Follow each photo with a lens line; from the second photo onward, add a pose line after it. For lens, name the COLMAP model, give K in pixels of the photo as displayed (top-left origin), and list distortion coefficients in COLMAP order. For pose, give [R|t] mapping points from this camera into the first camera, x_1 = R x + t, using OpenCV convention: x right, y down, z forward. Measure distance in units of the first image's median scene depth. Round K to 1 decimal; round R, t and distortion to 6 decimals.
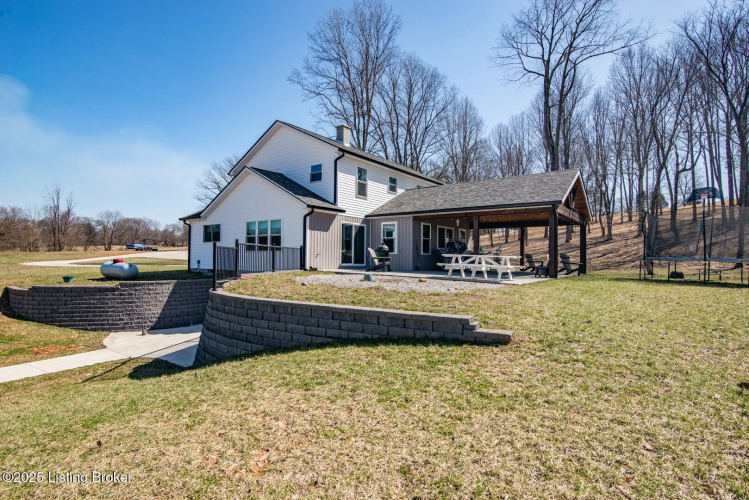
lens RADIAL K [[394.8, 0, 374.5], [0, 394.8, 250.0], [0, 0, 1]] dist [0.001166, 0.000102]
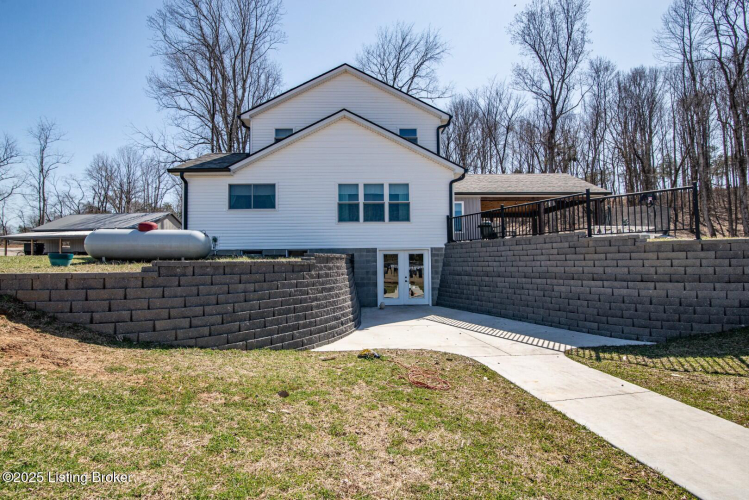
lens RADIAL K [[349.2, 0, 374.5], [0, 349.2, 250.0], [0, 0, 1]] dist [-0.002436, -0.000247]
pose [[0.767548, 0.003448, 0.640982, -0.725590], [0.006183, 0.999899, -0.012783, 0.067398], [-0.640962, 0.013775, 0.767449, 0.465351]]
